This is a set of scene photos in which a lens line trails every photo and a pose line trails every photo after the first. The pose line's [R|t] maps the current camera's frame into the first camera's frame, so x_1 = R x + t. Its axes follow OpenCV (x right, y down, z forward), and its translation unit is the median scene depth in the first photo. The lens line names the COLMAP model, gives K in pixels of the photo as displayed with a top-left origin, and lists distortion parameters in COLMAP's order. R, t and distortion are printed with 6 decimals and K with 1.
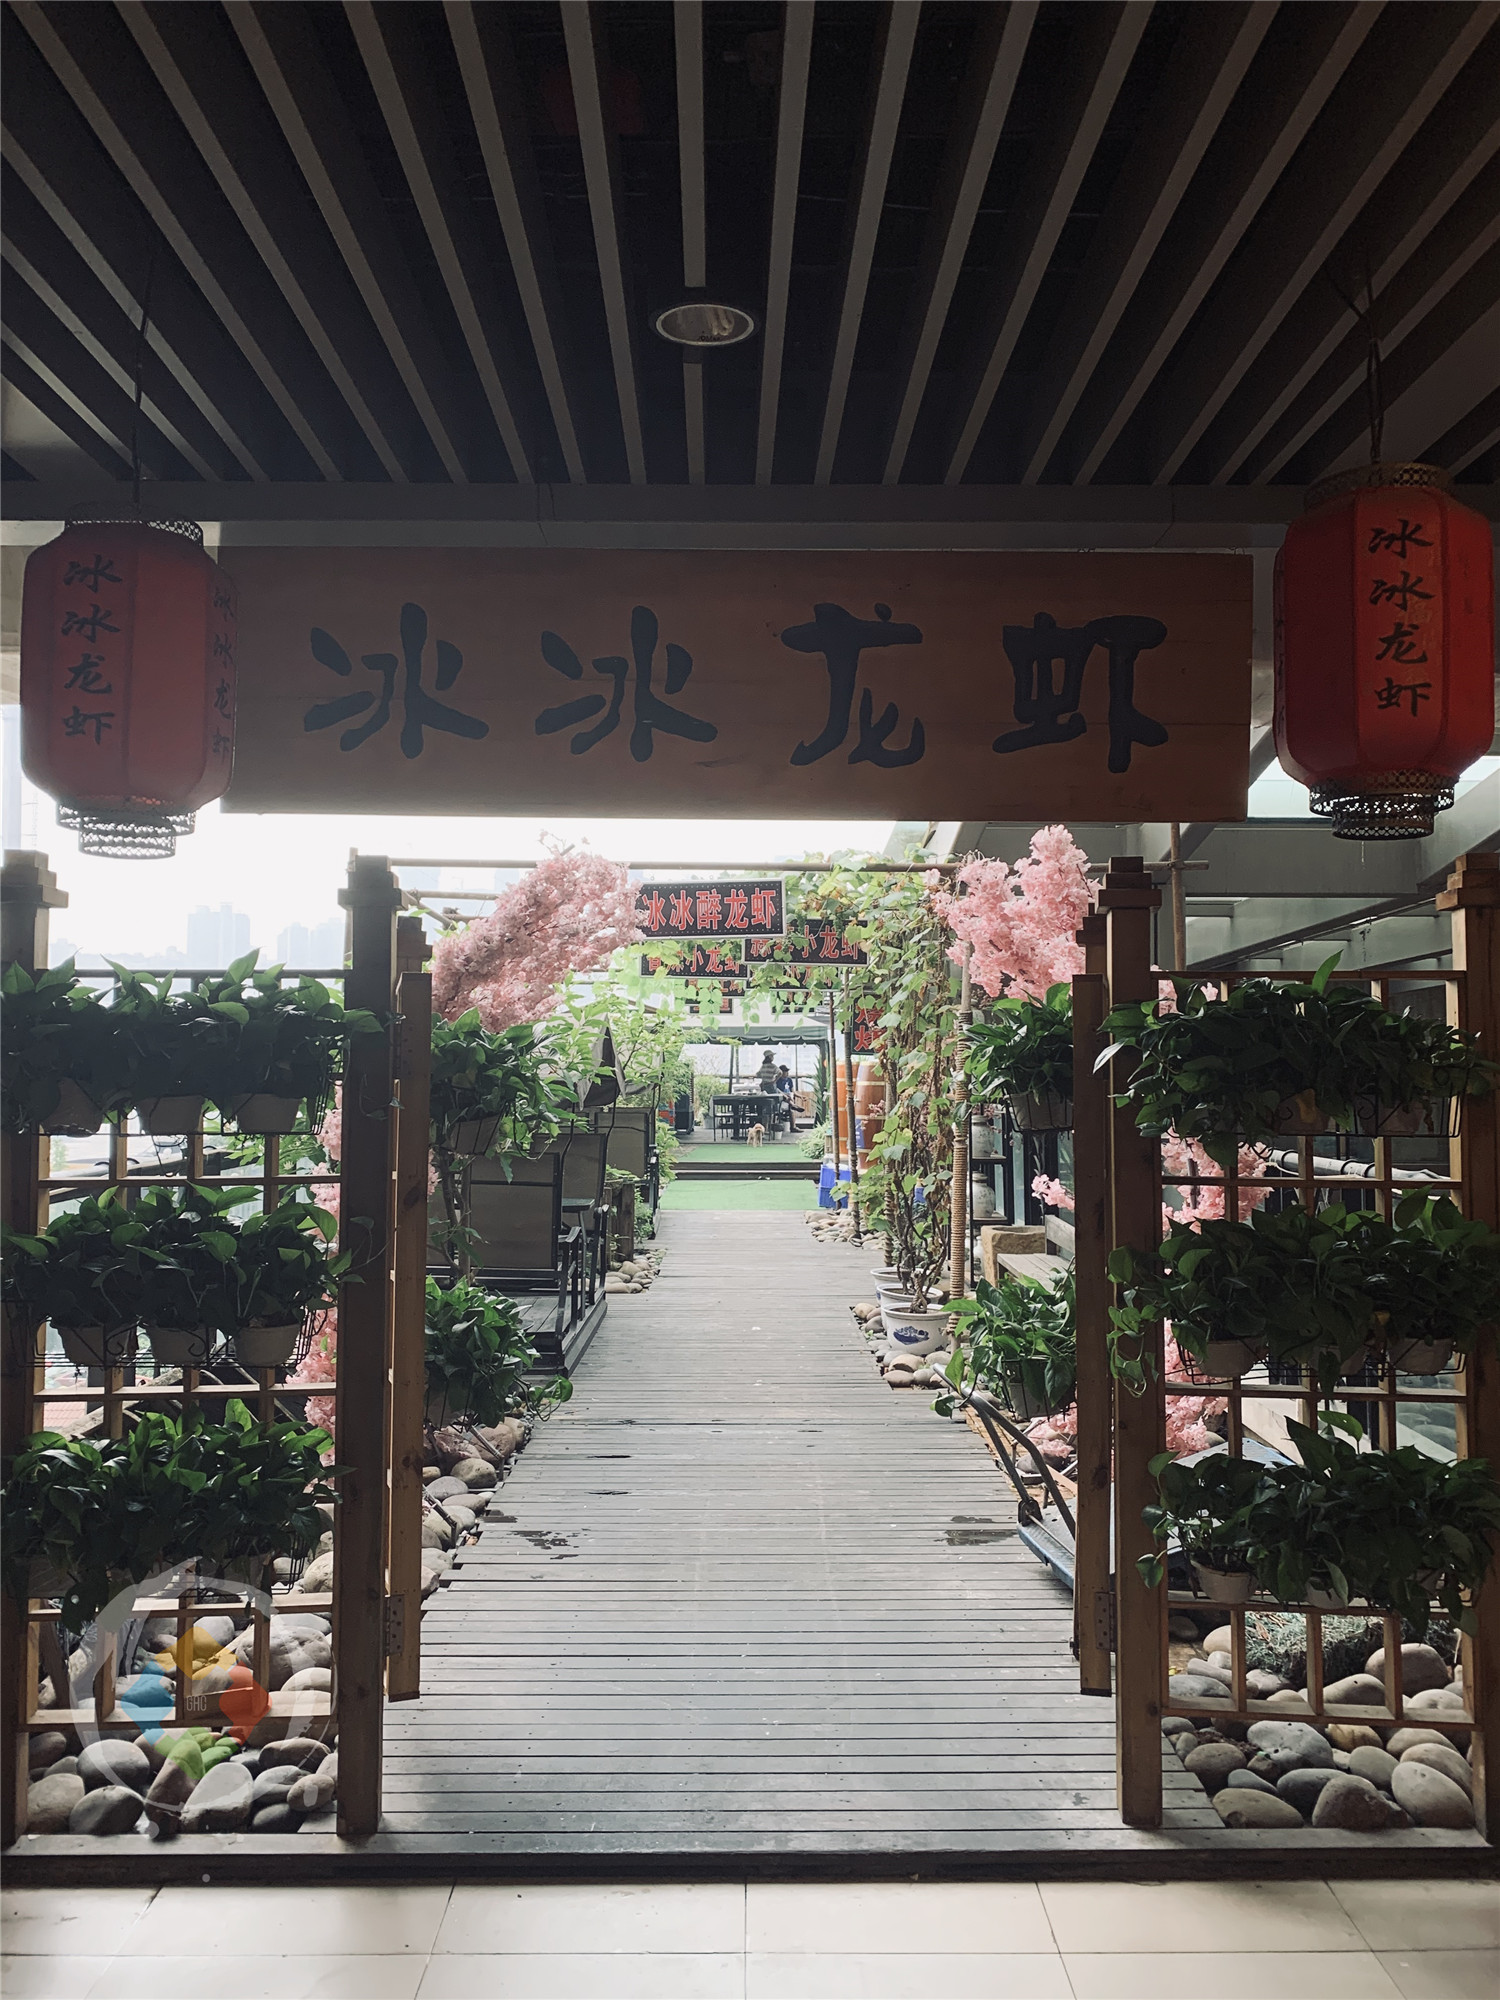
lens RADIAL K [[1511.1, 0, 749.7], [0, 1511.1, 993.5], [0, 0, 1]] dist [0.001094, 0.000036]
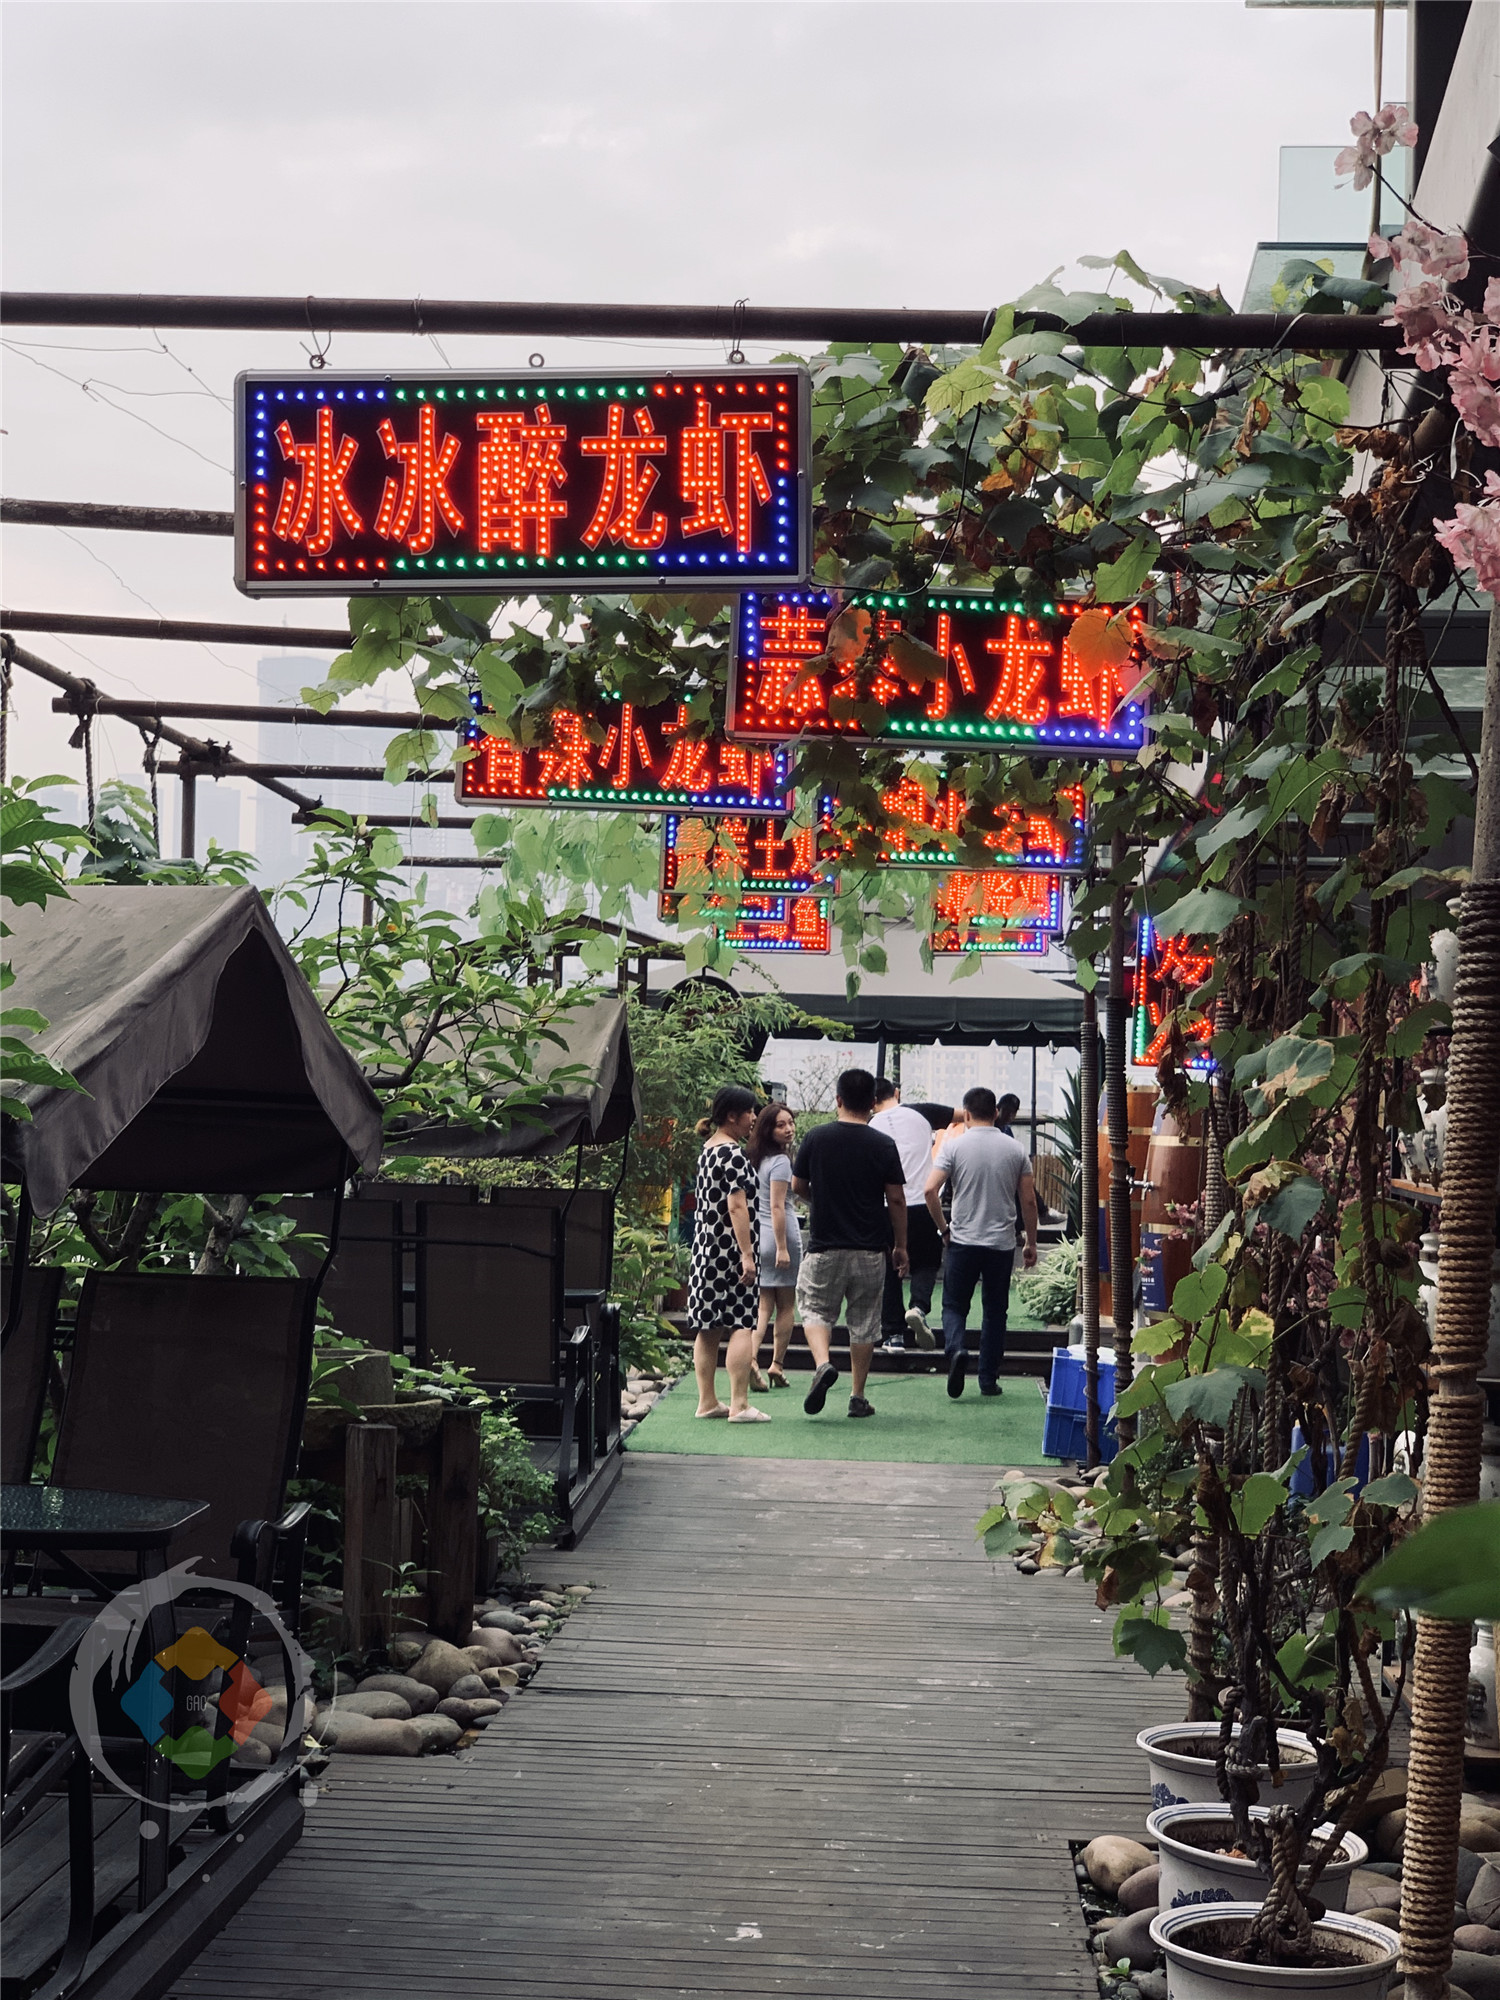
lens RADIAL K [[3147.8, 0, 748.8], [0, 3147.8, 1004.8], [0, 0, 1]] dist [0.054114, 0.000000]
pose [[0.997348, 0.024257, -0.068613, 0.046807], [-0.022877, 0.999521, 0.020831, 0.021524], [0.069085, -0.019206, 0.997426, 0.392879]]
